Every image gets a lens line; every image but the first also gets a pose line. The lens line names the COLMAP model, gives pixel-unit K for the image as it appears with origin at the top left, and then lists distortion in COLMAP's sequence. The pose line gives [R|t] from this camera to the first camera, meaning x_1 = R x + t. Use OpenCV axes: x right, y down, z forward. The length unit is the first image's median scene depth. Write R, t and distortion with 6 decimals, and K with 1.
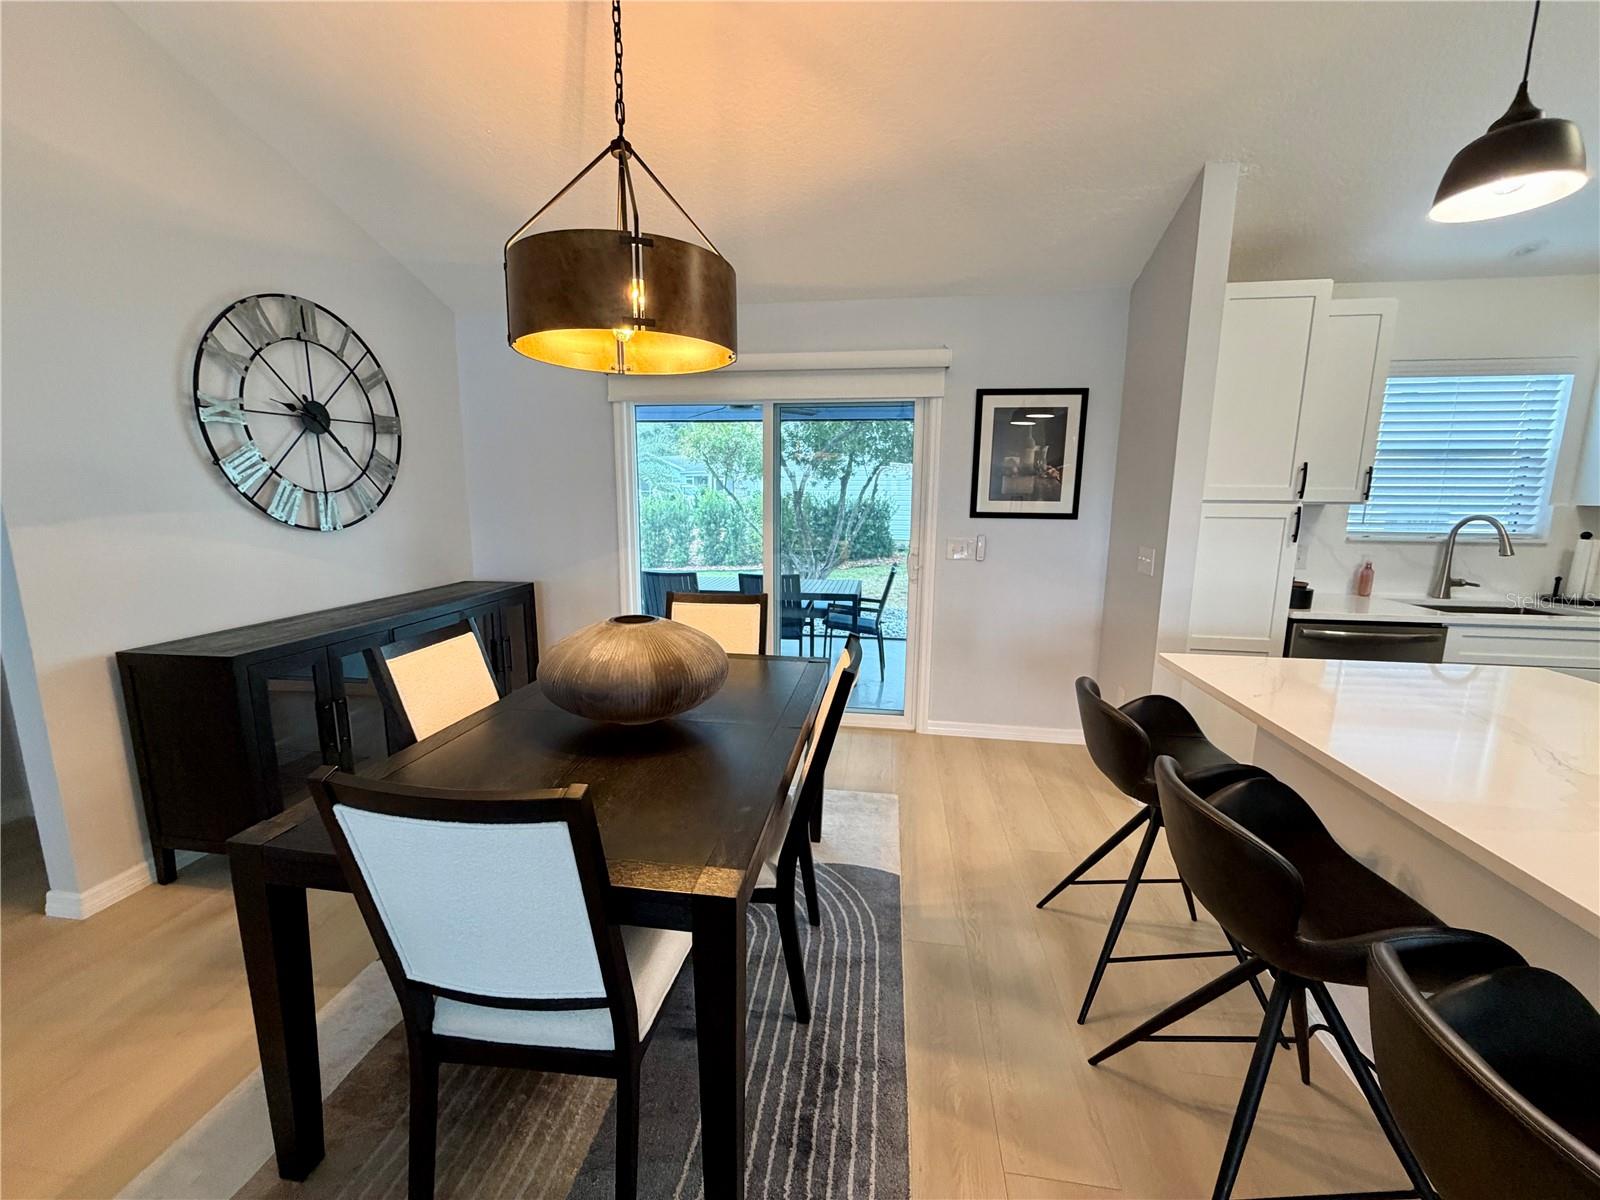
lens RADIAL K [[636.5, 0, 796.6], [0, 636.5, 601.4], [0, 0, 1]] dist [-0.000752, 0.000074]
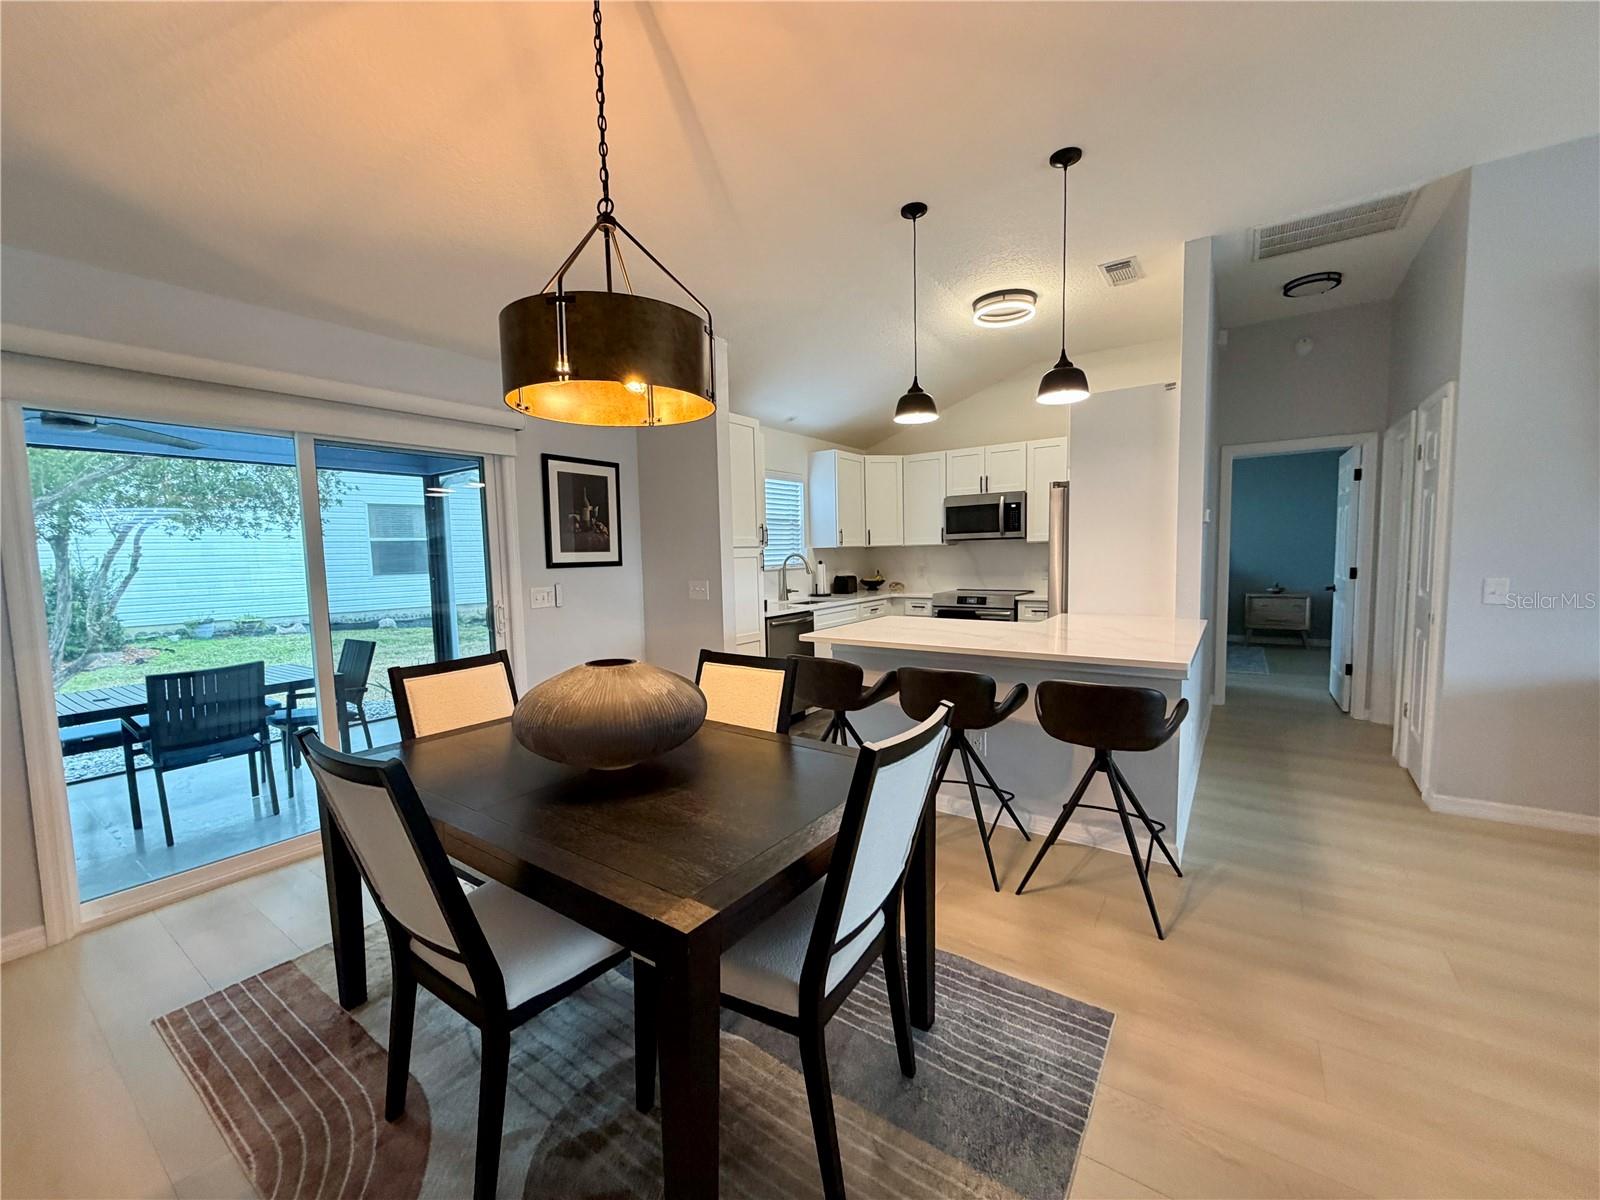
lens RADIAL K [[636.5, 0, 796.6], [0, 636.5, 601.4], [0, 0, 1]] dist [-0.000752, 0.000074]
pose [[0.446928, -0.087890, 0.890242, -0.634703], [0.174464, 0.984617, 0.009621, -0.015523], [-0.877392, 0.151015, 0.455386, 0.175281]]
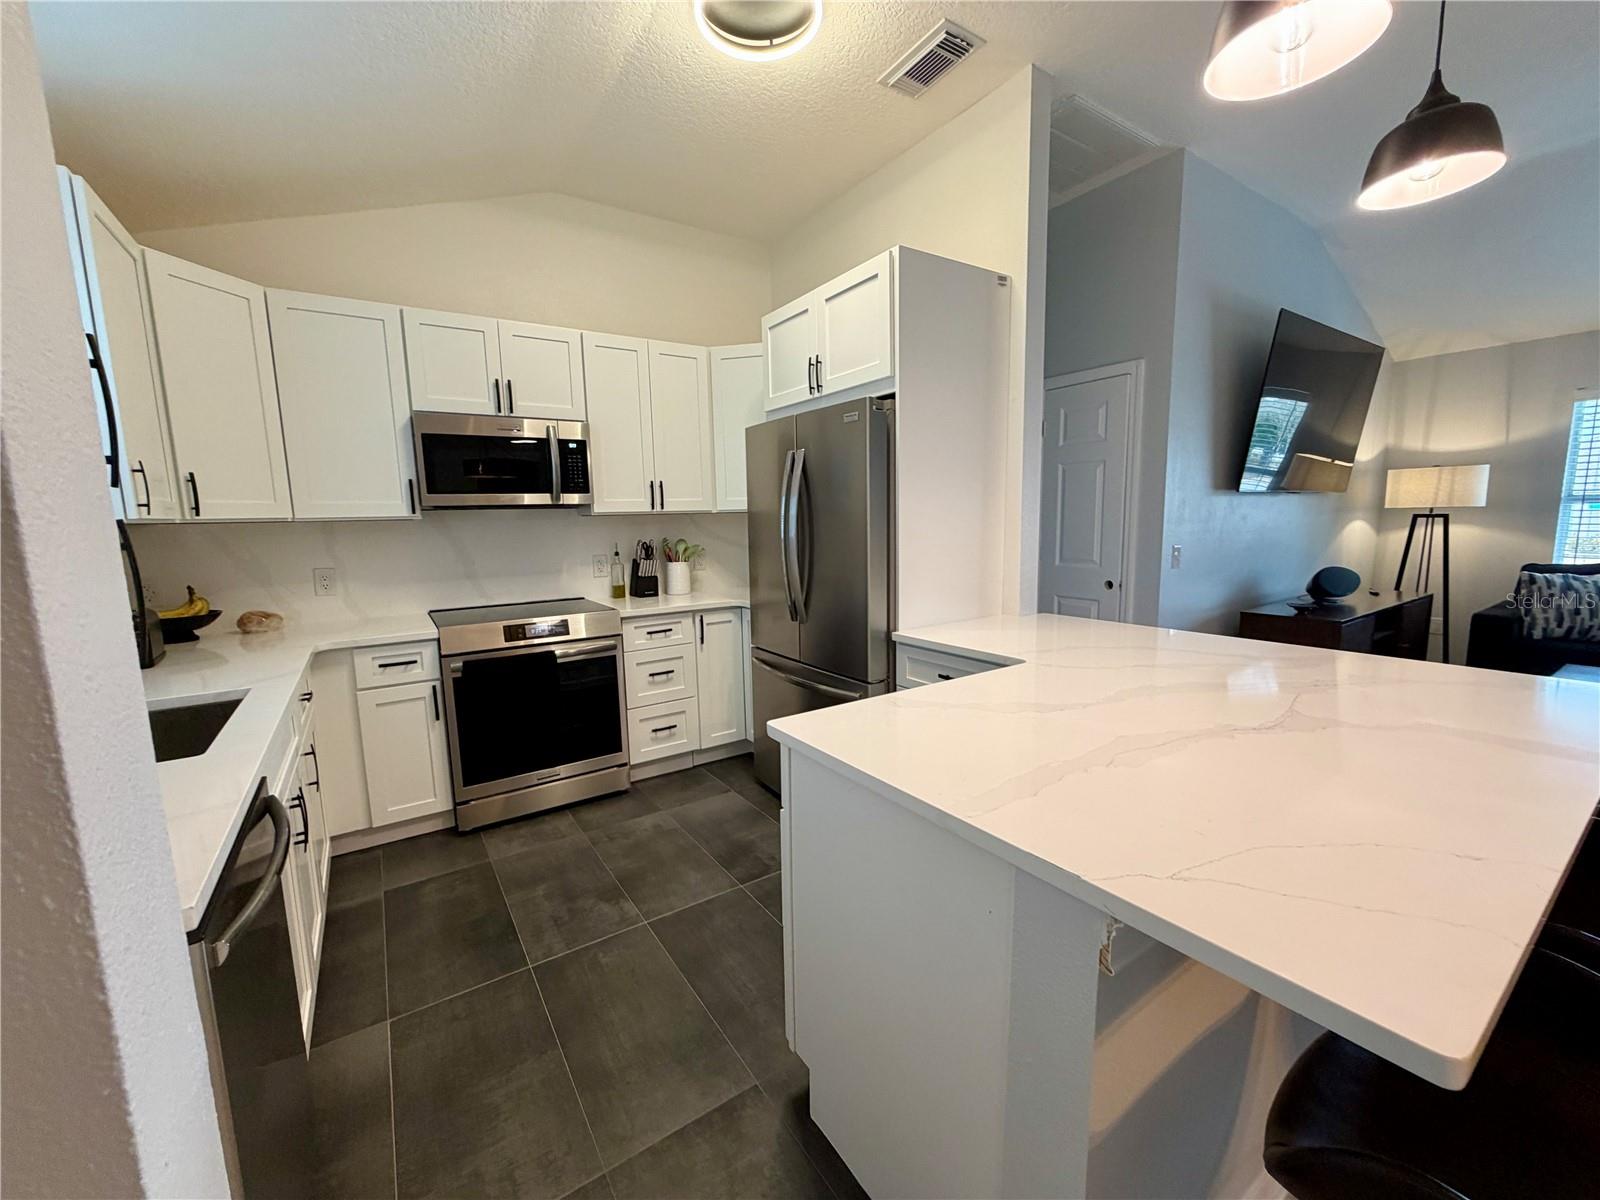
lens RADIAL K [[640.2, 0, 791.5], [0, 640.2, 601.8], [0, 0, 1]] dist [0.001399, 0.000130]
pose [[-0.668634, -0.091223, 0.737975, 0.412586], [0.141783, 0.958598, 0.246955, -0.136219], [-0.729949, 0.269754, -0.628018, 0.934138]]
